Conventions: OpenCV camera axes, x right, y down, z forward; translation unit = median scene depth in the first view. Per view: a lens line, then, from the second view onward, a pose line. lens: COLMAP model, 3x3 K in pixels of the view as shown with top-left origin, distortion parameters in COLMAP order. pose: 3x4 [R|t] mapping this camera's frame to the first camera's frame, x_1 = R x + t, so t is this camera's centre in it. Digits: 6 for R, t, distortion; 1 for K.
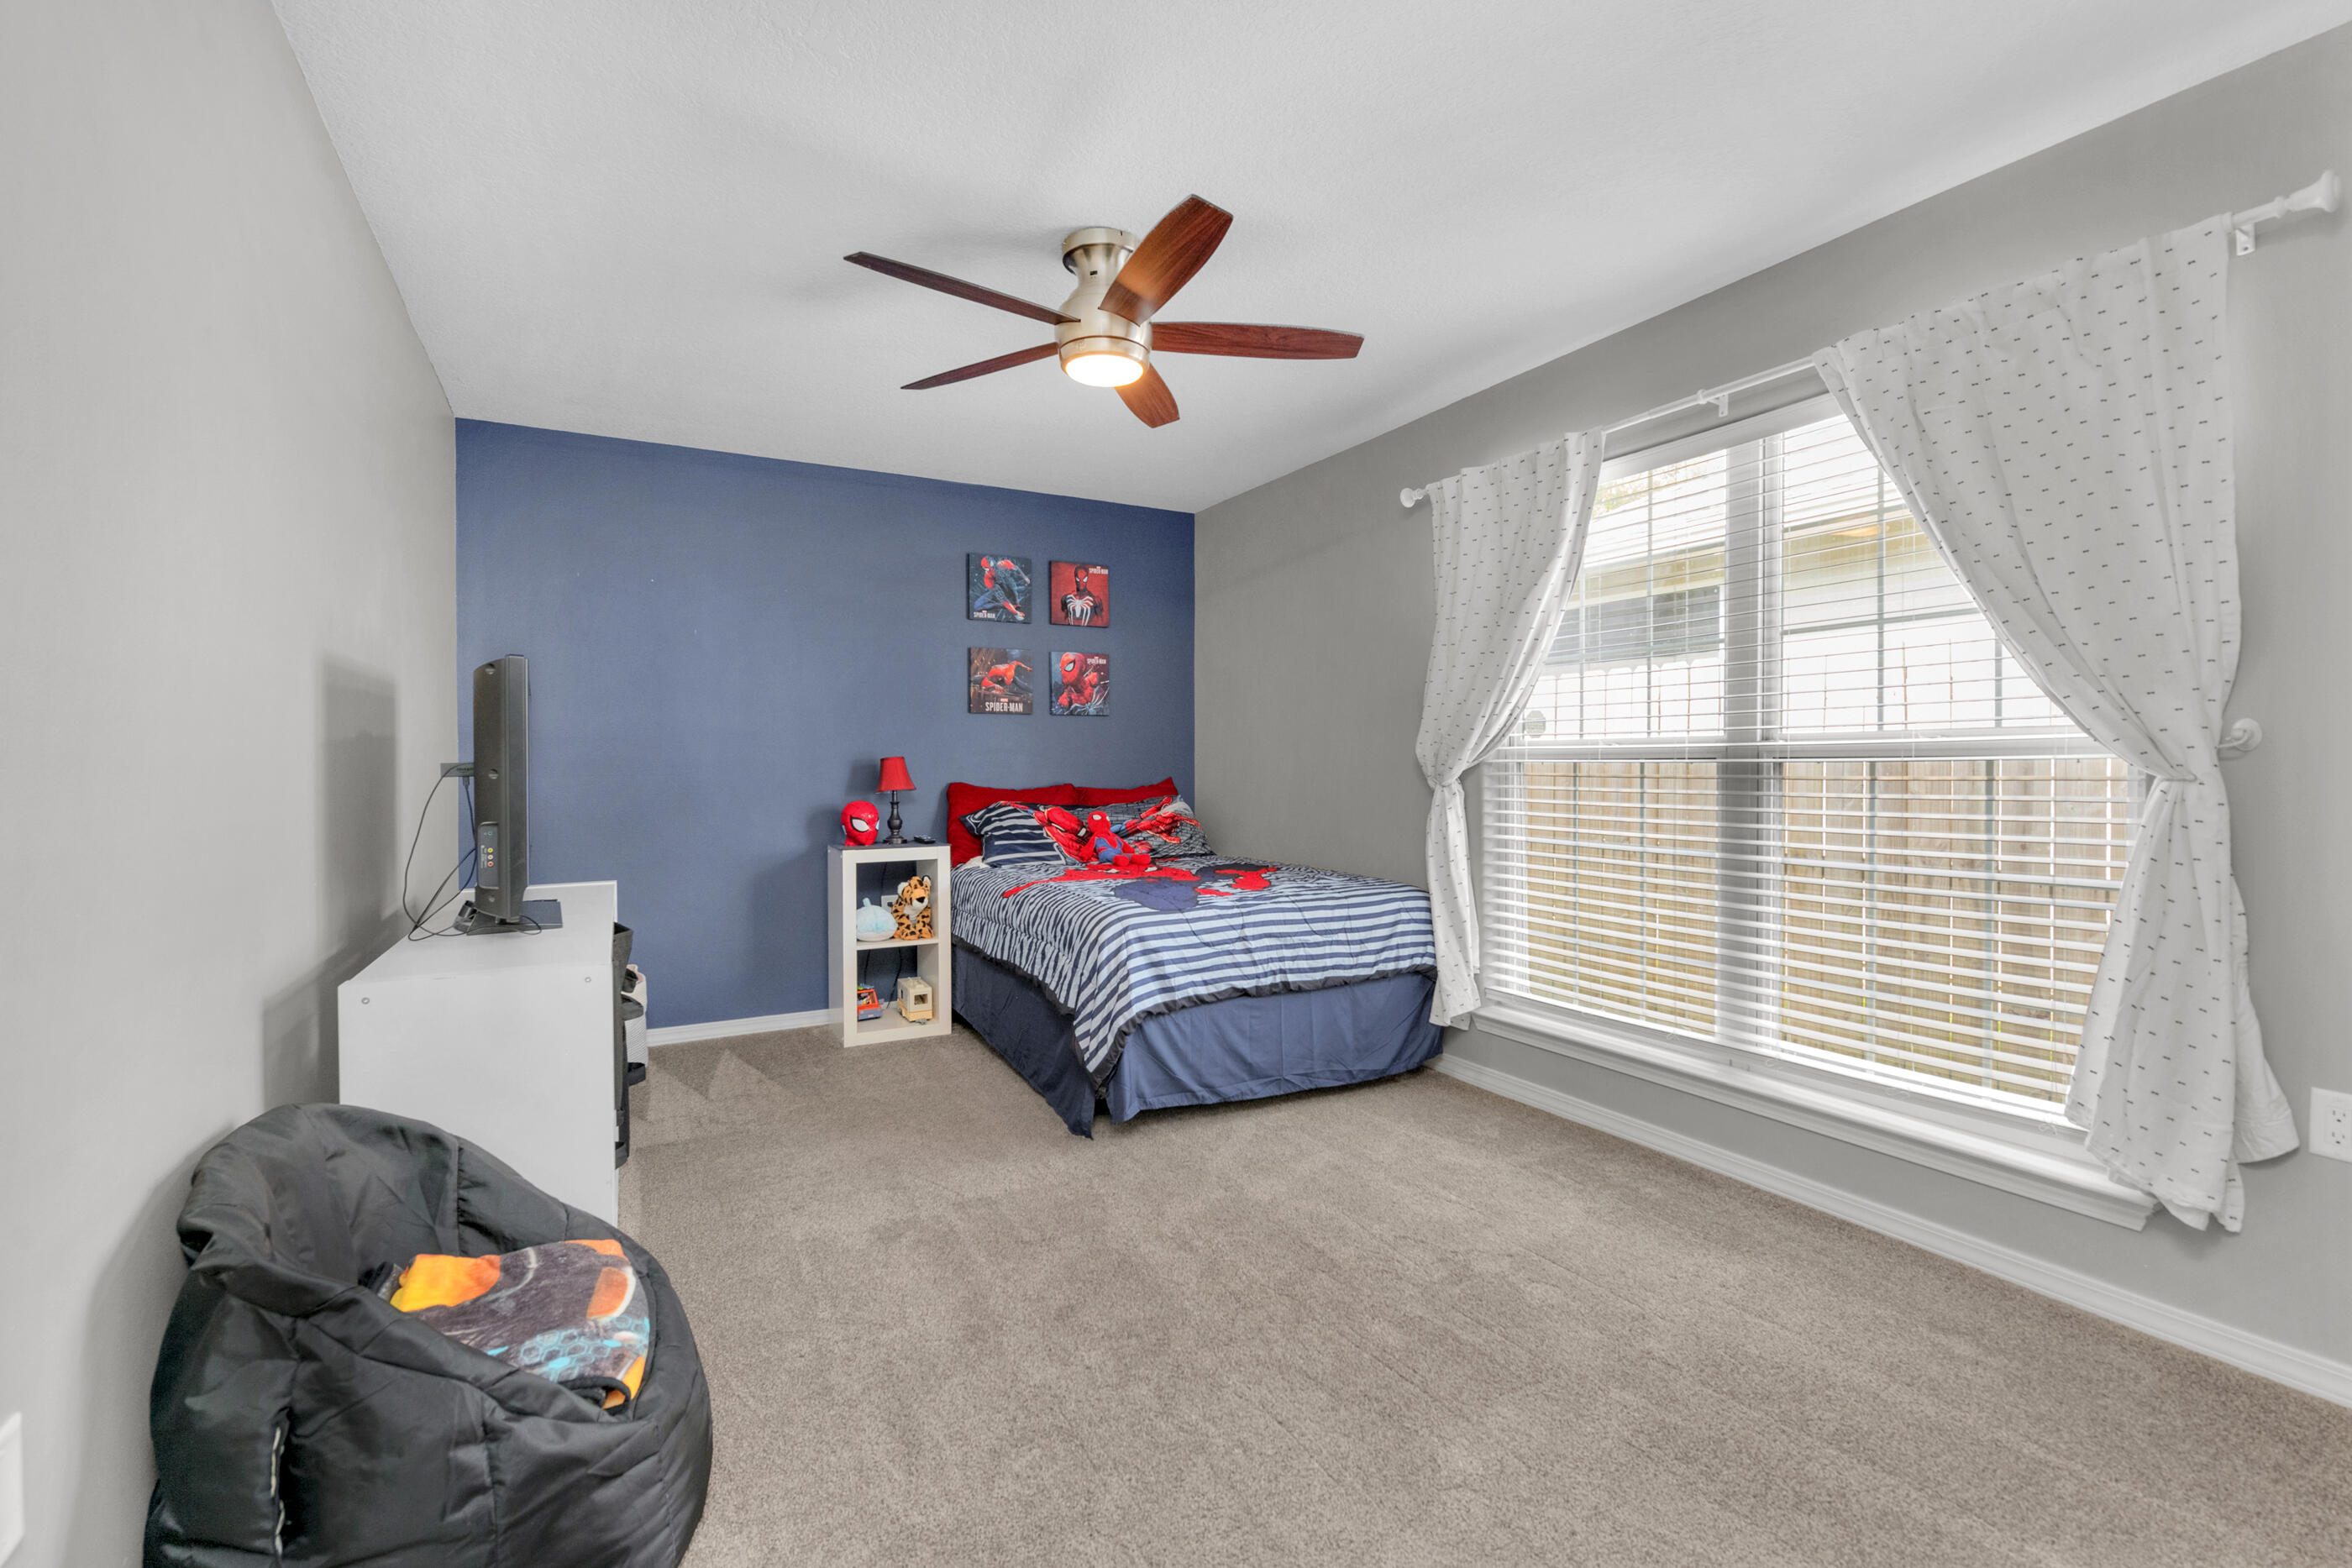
lens RADIAL K [[1045.9, 0, 1177.6], [0, 1045.9, 756.2], [0, 0, 1]] dist [0.021805, -0.006975]
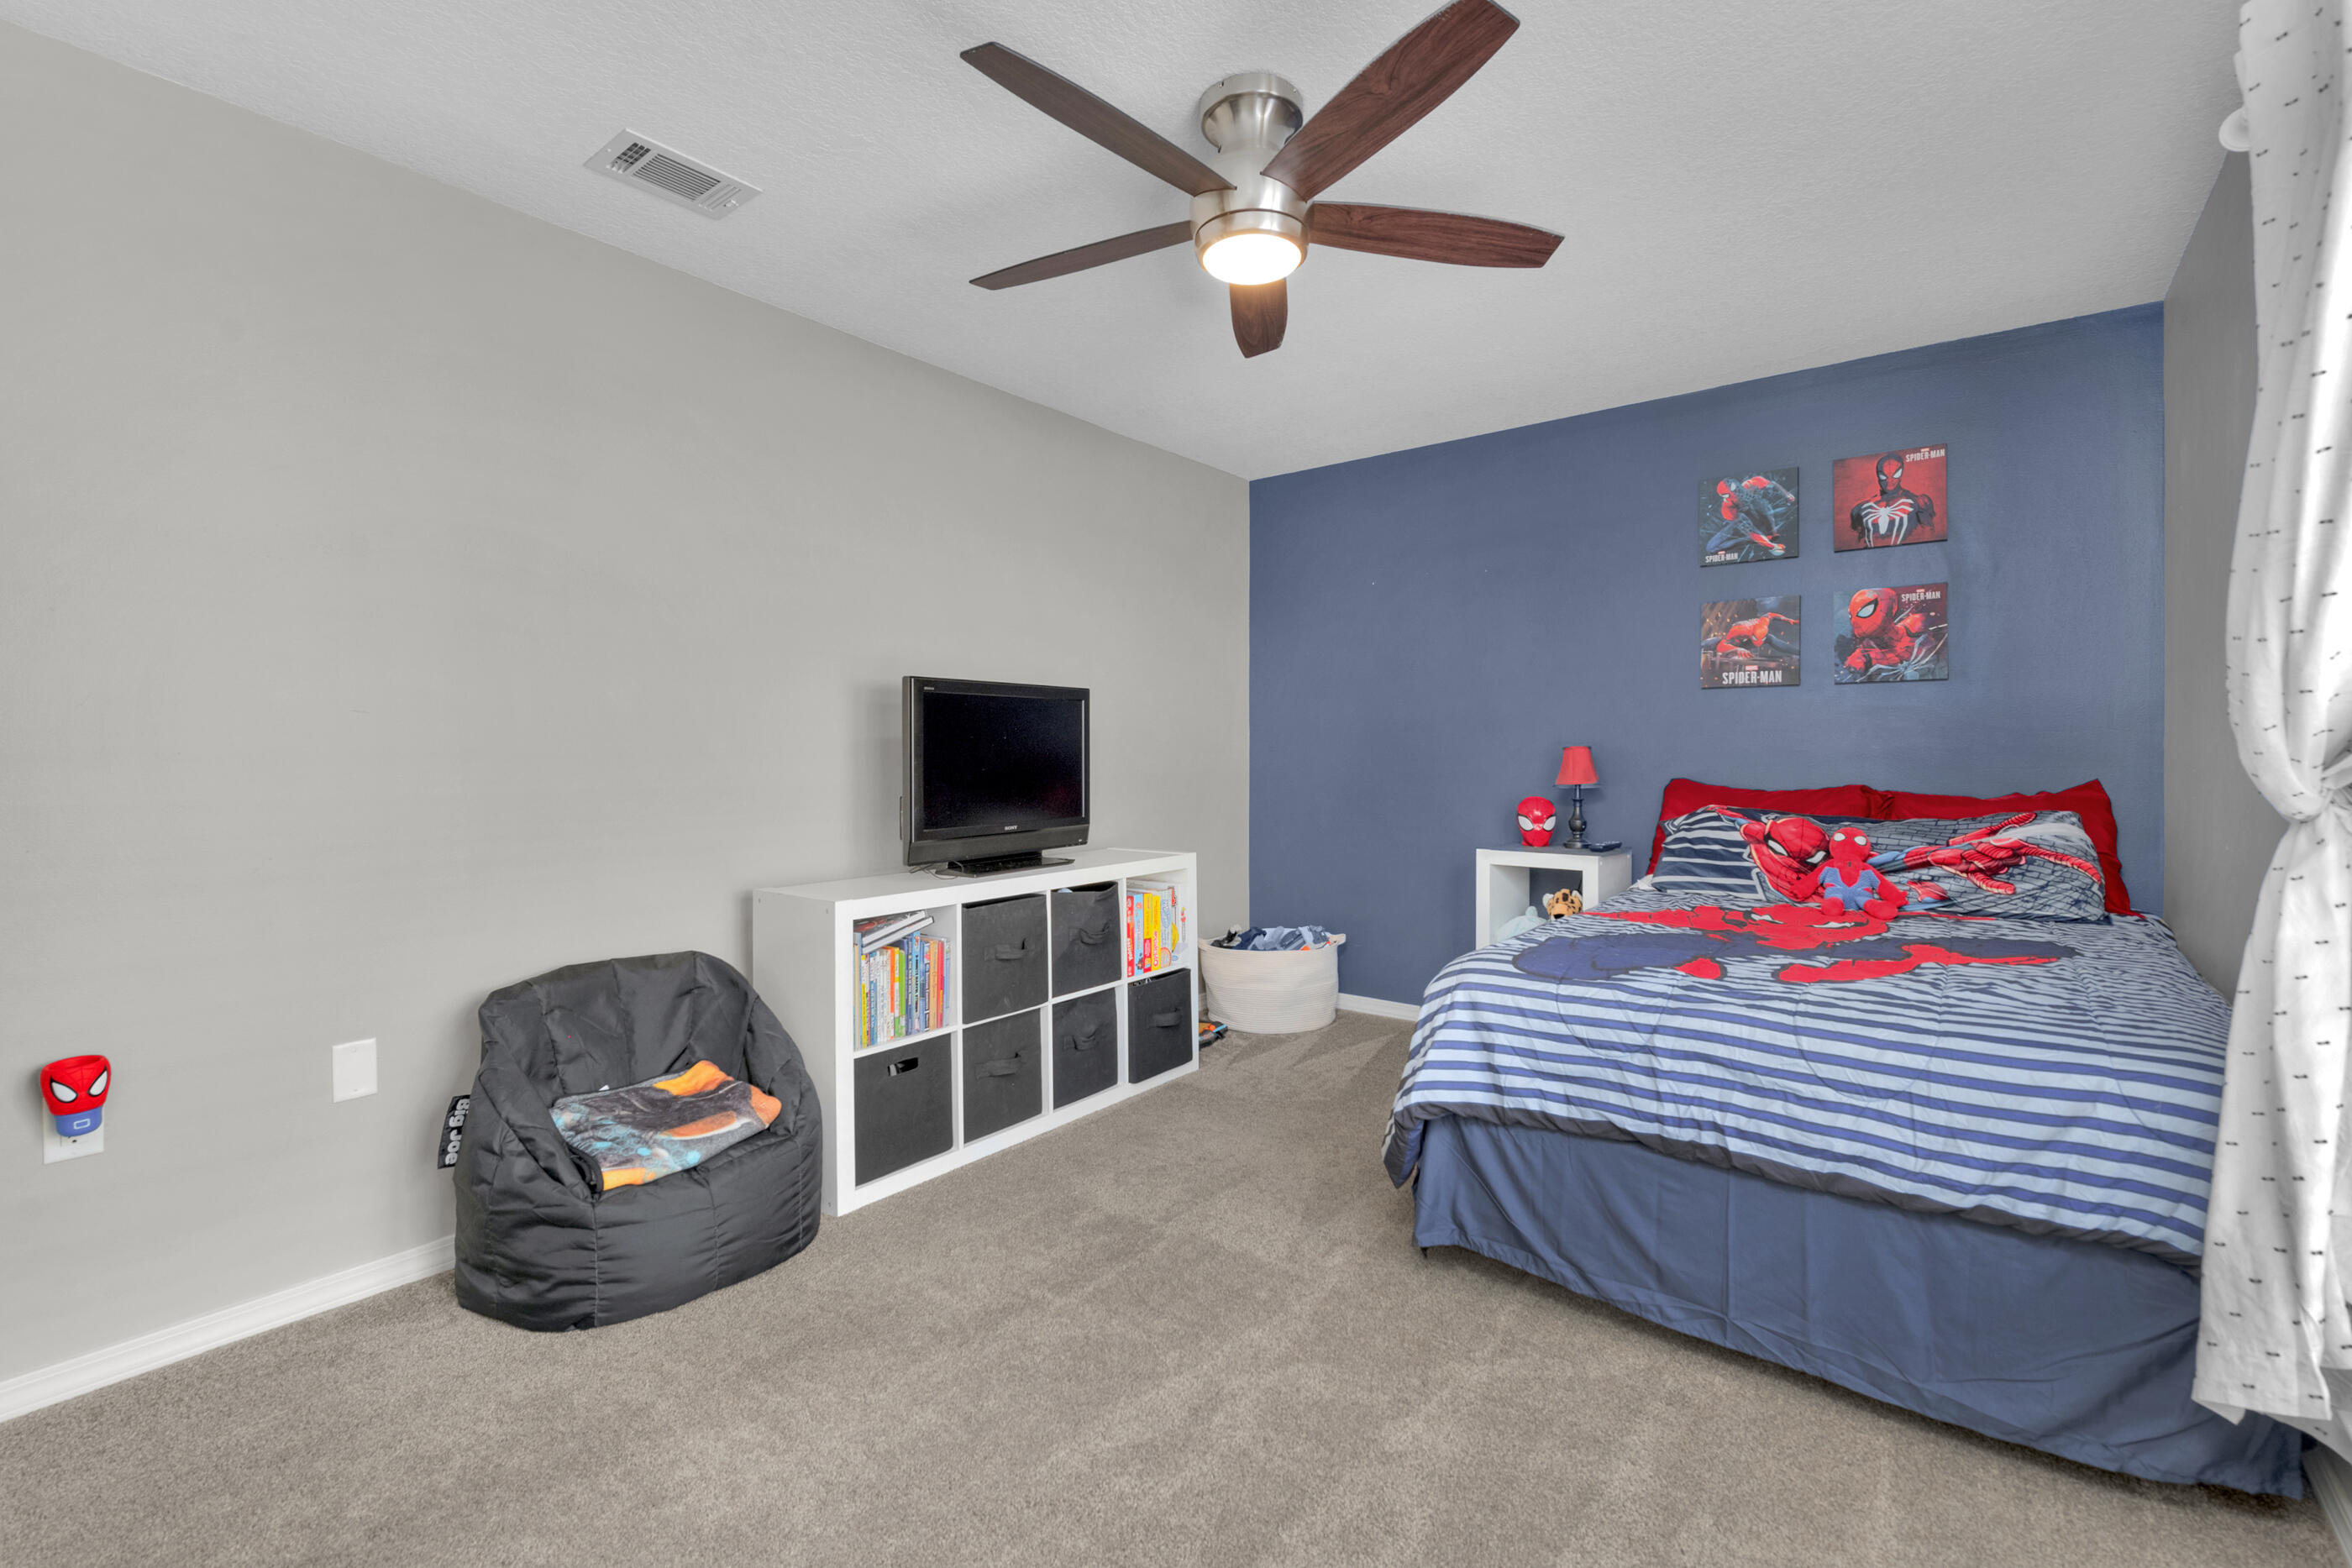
lens RADIAL K [[1011.3, 0, 1178.7], [0, 1011.3, 741.4], [0, 0, 1]] dist [0.002547, -0.000500]
pose [[0.400149, -0.005268, -0.916435, 0.462182], [0.004187, 0.999984, -0.003920, -0.001373], [0.916441, -0.002268, 0.400164, 0.494100]]
